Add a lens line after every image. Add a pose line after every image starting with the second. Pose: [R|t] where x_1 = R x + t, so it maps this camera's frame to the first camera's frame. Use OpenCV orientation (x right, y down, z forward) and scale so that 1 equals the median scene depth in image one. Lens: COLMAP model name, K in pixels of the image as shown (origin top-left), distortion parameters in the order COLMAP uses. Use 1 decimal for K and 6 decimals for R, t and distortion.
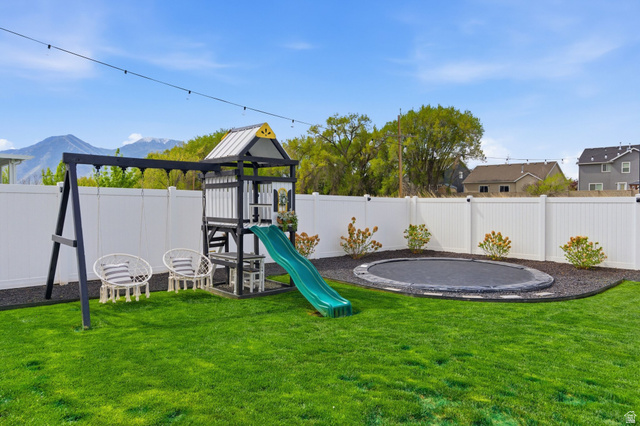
lens RADIAL K [[436.0, 0, 320.0], [0, 436.0, 213.0], [0, 0, 1]] dist [-0.006615, 0.001216]
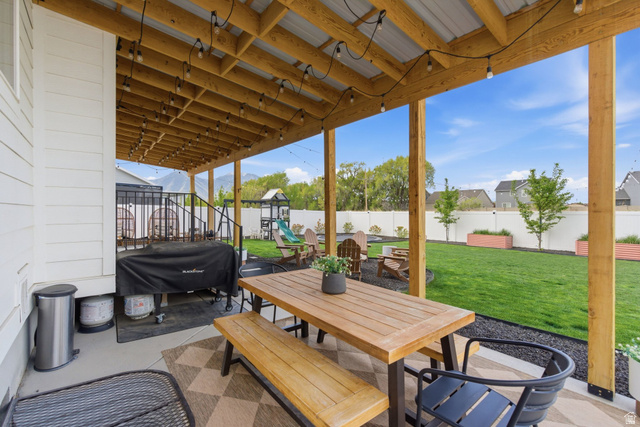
lens RADIAL K [[284.8, 0, 317.8], [0, 284.8, 214.5], [0, 0, 1]] dist [-0.000481, 0.000028]
pose [[0.996194, 0.004027, -0.087070, 0.104052], [-0.006144, 0.999692, -0.024056, 0.011730], [0.086946, 0.024500, 0.995912, -0.329978]]
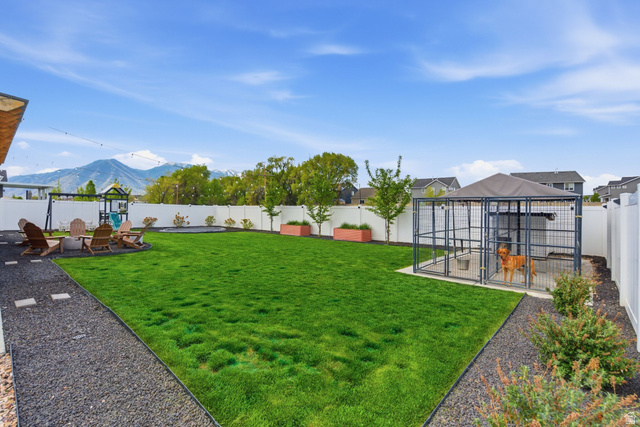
lens RADIAL K [[294.6, 0, 317.8], [0, 294.6, 211.3], [0, 0, 1]] dist [0.001714, 0.000179]
pose [[0.995975, 0.006979, 0.089355, 0.385651], [-0.005244, 0.999793, -0.019639, 0.017086], [-0.089473, 0.019092, 0.995806, -0.451943]]
